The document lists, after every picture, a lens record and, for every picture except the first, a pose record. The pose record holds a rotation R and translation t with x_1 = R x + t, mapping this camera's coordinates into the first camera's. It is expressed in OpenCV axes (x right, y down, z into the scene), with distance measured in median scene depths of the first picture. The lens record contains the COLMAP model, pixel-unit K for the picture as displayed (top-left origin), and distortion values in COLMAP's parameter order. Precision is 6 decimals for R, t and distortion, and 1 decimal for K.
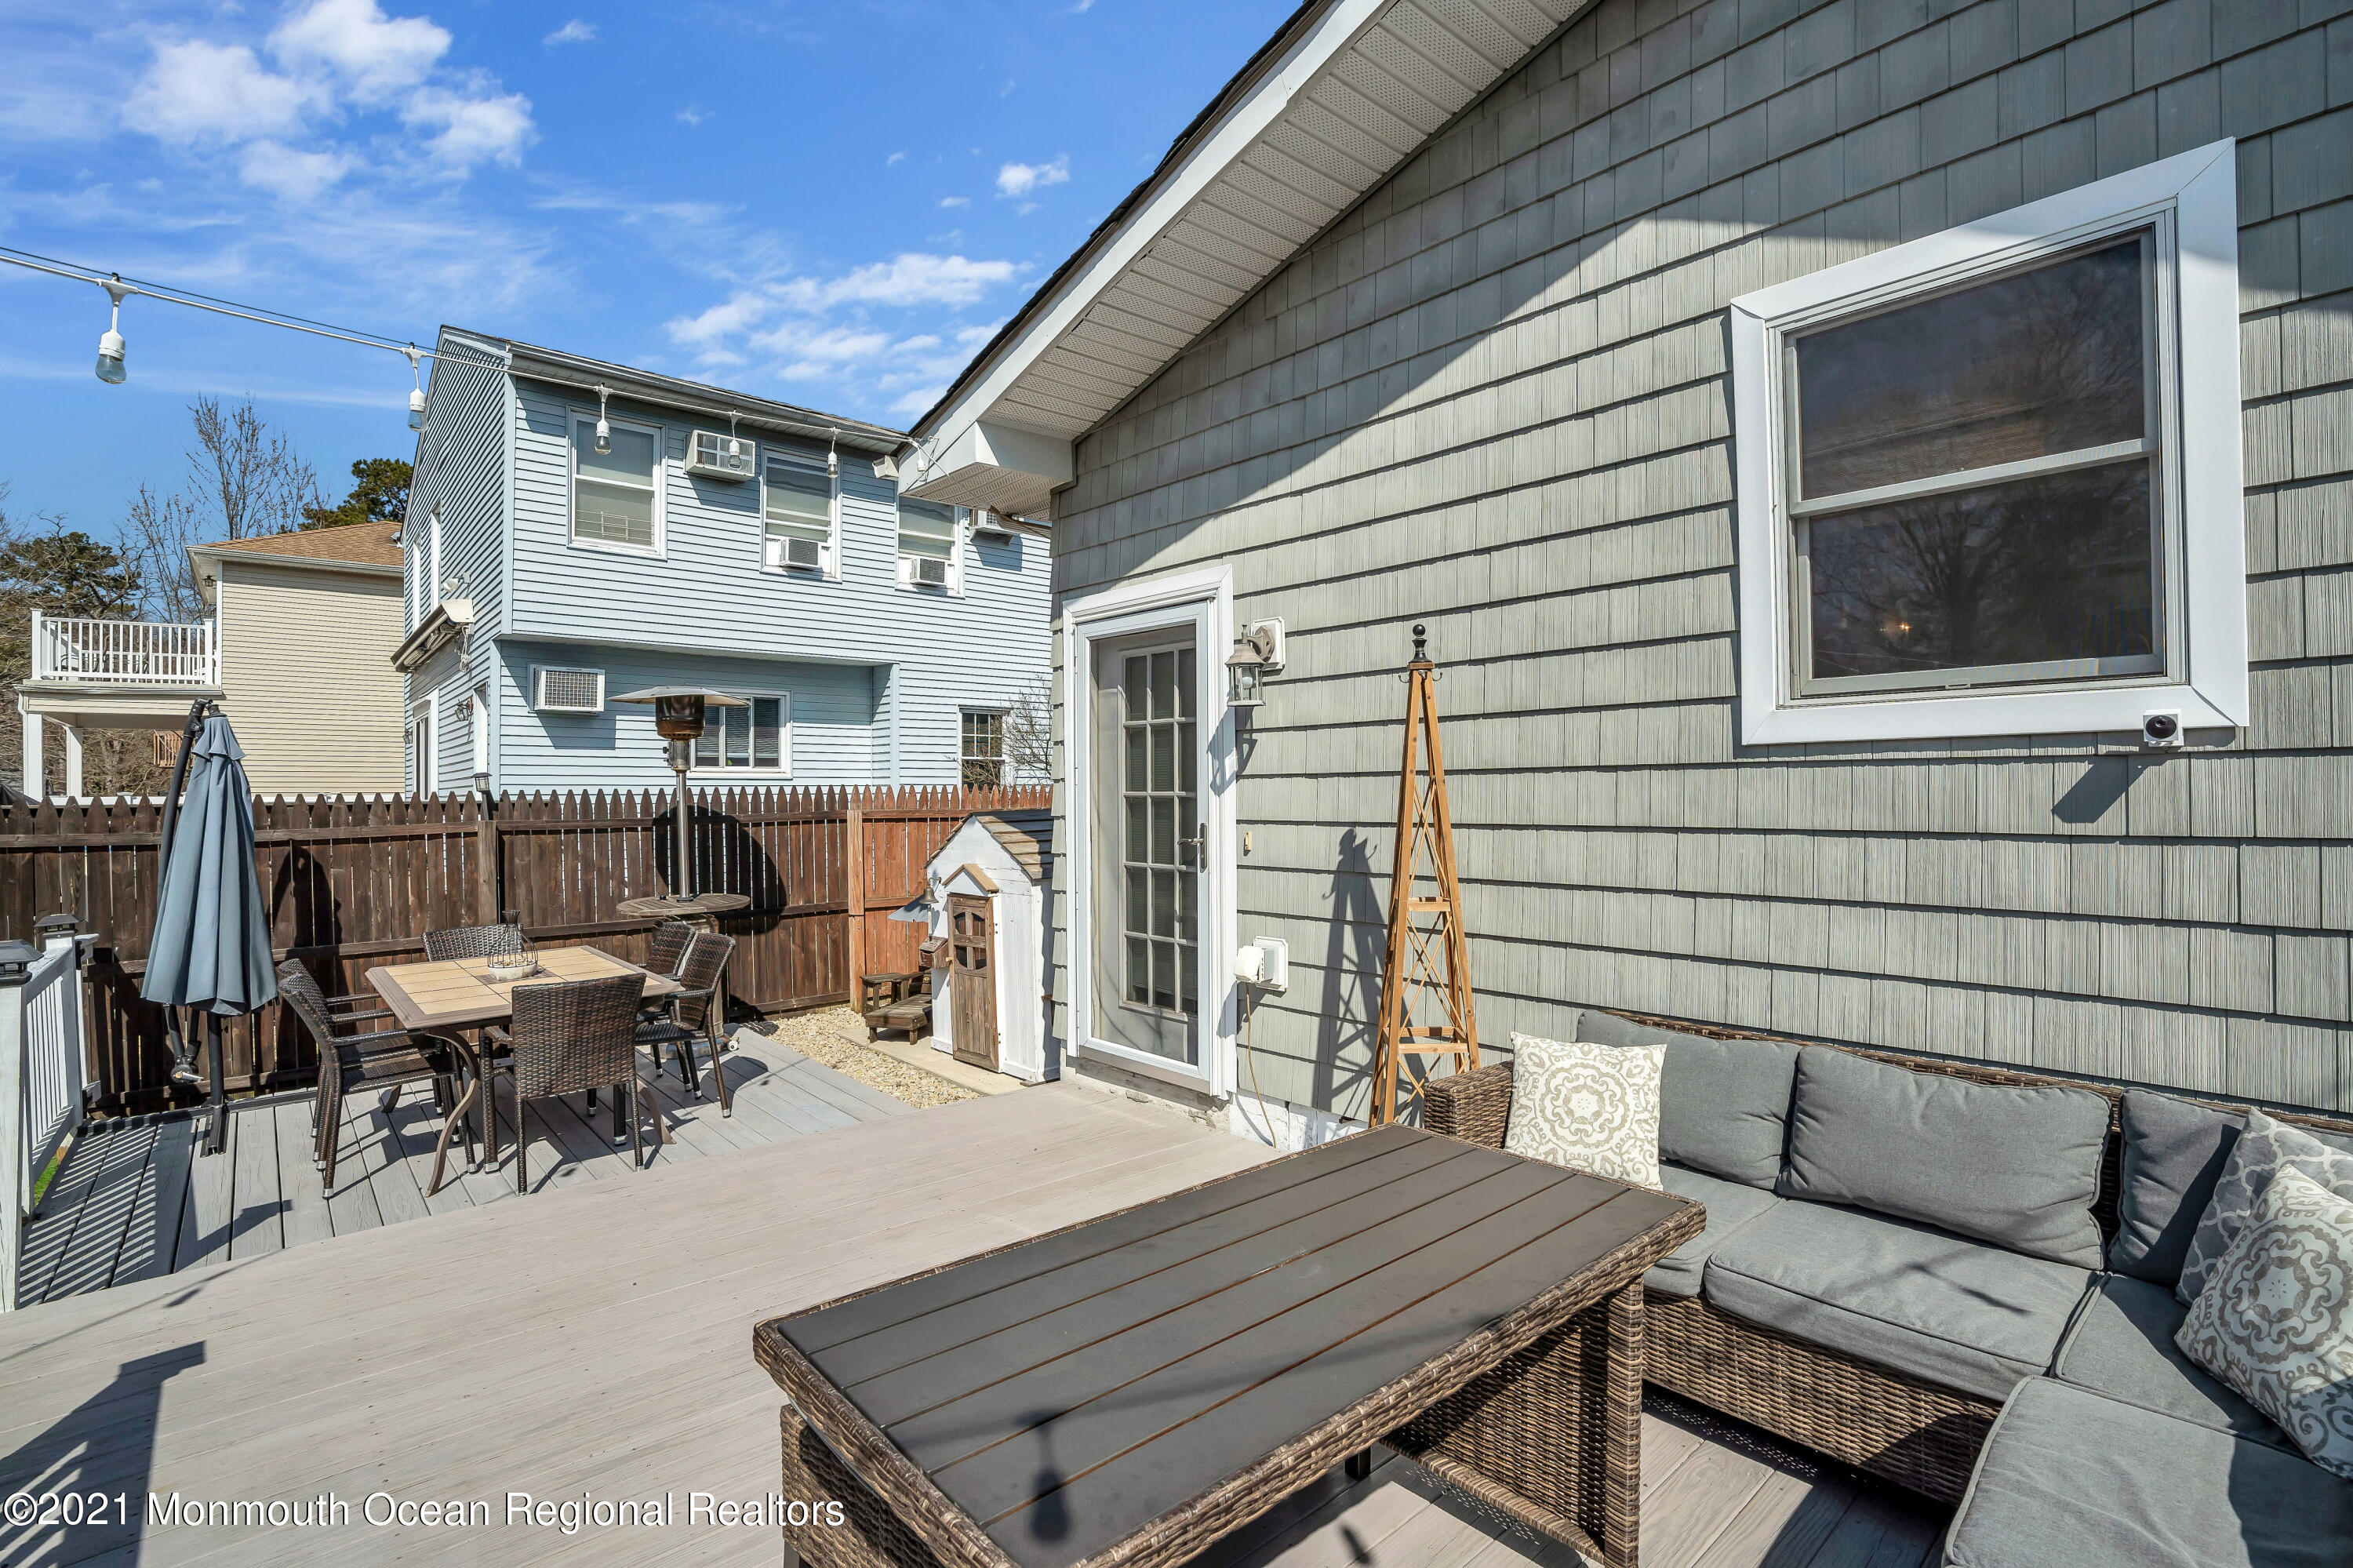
lens RADIAL K [[1091.5, 0, 1189.5], [0, 1091.5, 788.0], [0, 0, 1]] dist [-0.073767, 0.030076]
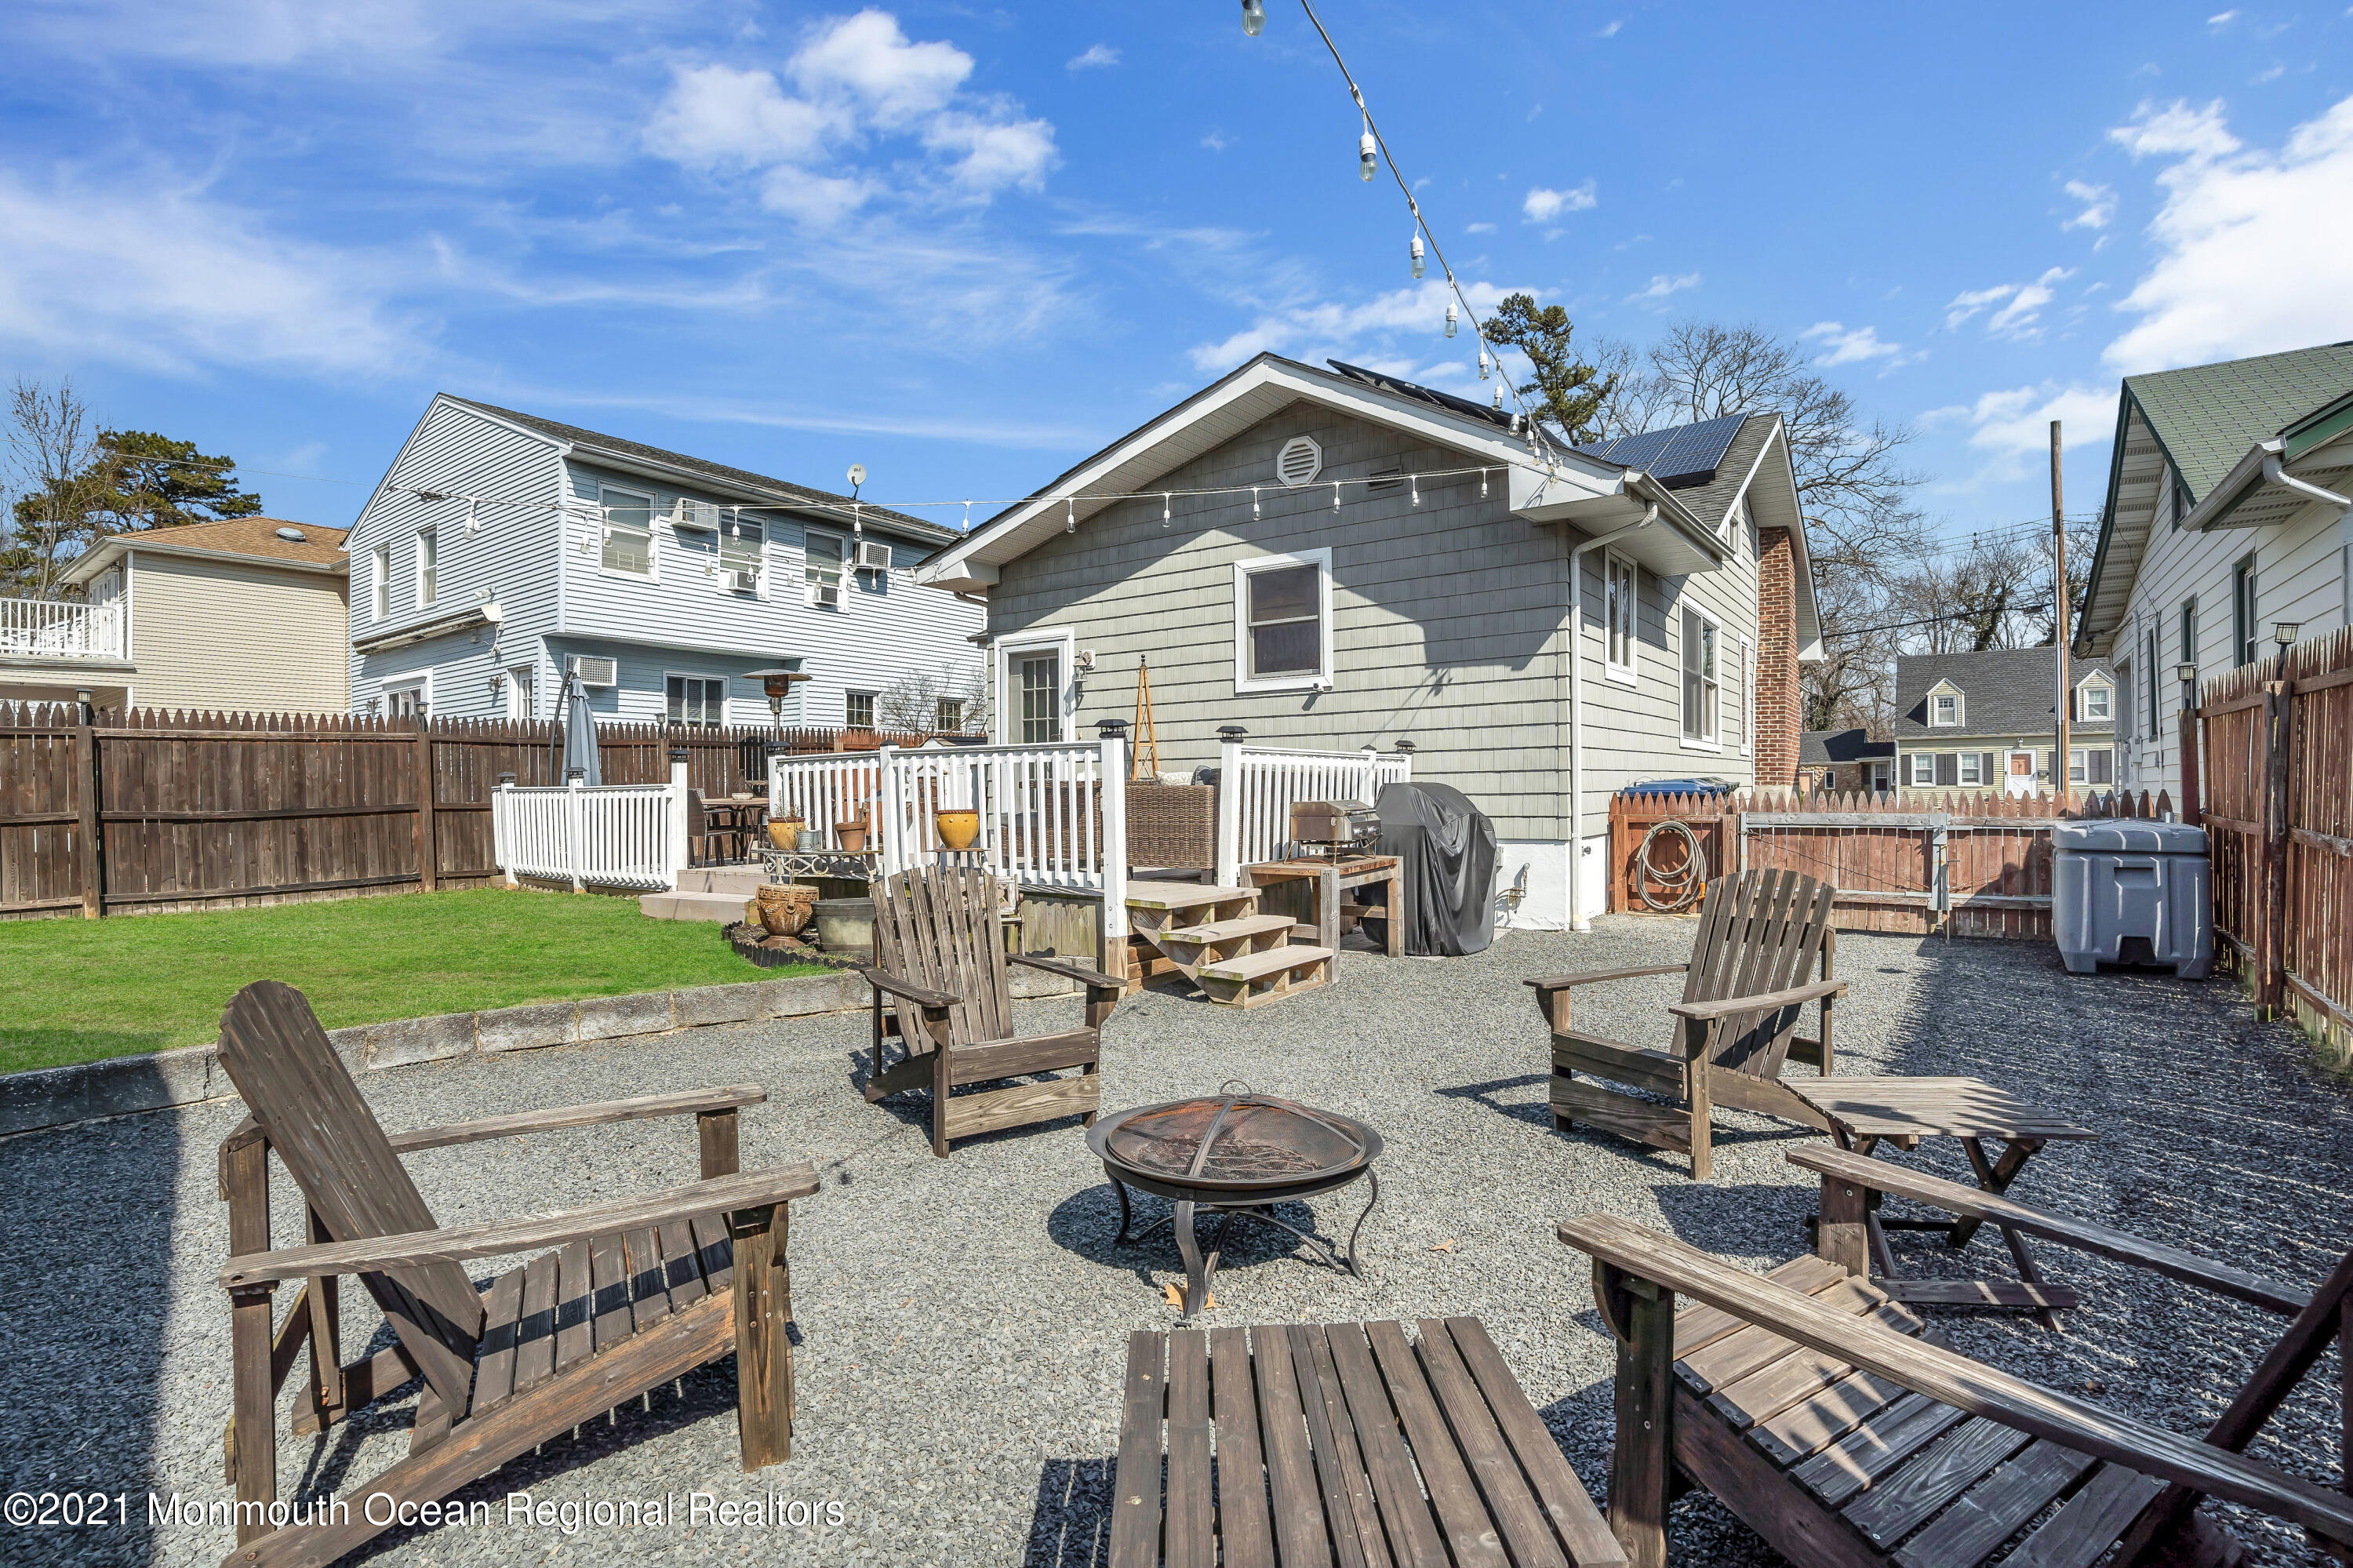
lens RADIAL K [[1091.5, 0, 1189.5], [0, 1091.5, 788.0], [0, 0, 1]] dist [-0.073767, 0.030076]
pose [[0.975866, 0.002580, 0.218356, -0.191764], [-0.002234, 0.999996, -0.001832, 0.134558], [-0.218359, 0.001300, 0.975868, -1.175899]]
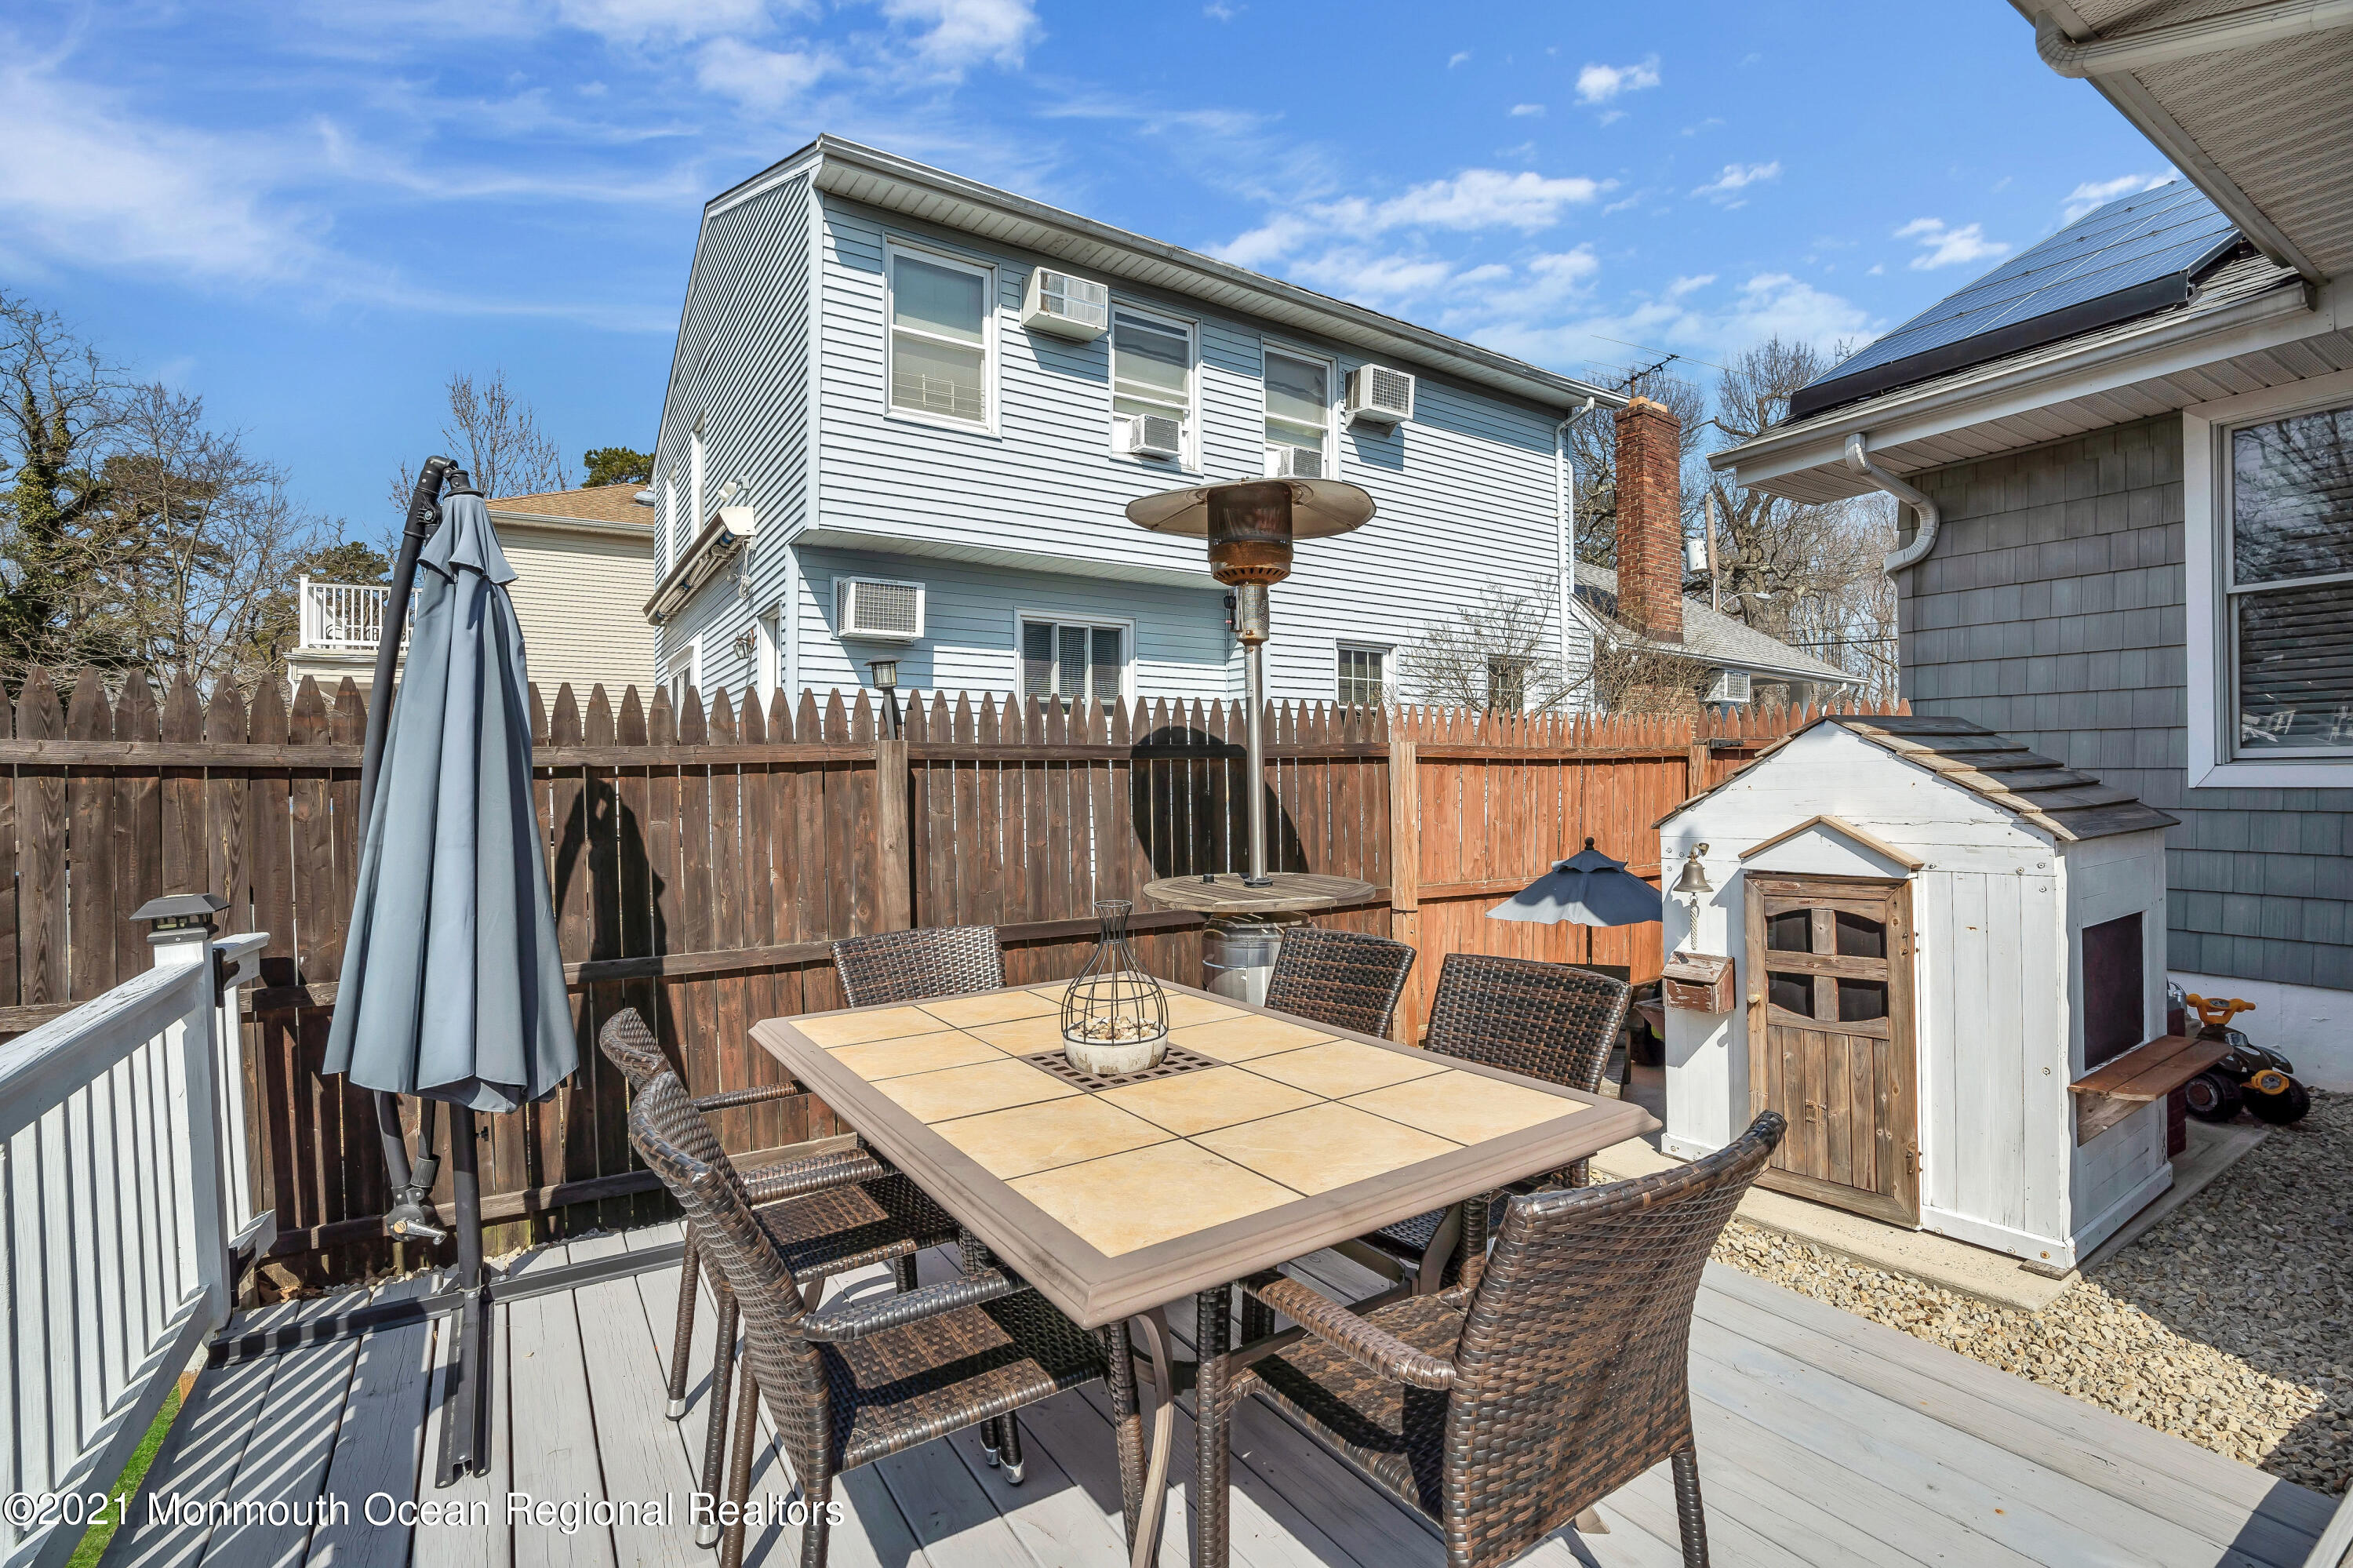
lens RADIAL K [[1097.0, 0, 1190.3], [0, 1097.0, 788.7], [0, 0, 1]] dist [-0.086399, 0.044885]
pose [[0.988279, 0.000335, -0.152660, -0.466623], [0.000841, 0.999970, 0.007637, 0.058761], [0.152658, -0.007676, 0.988249, 0.504253]]
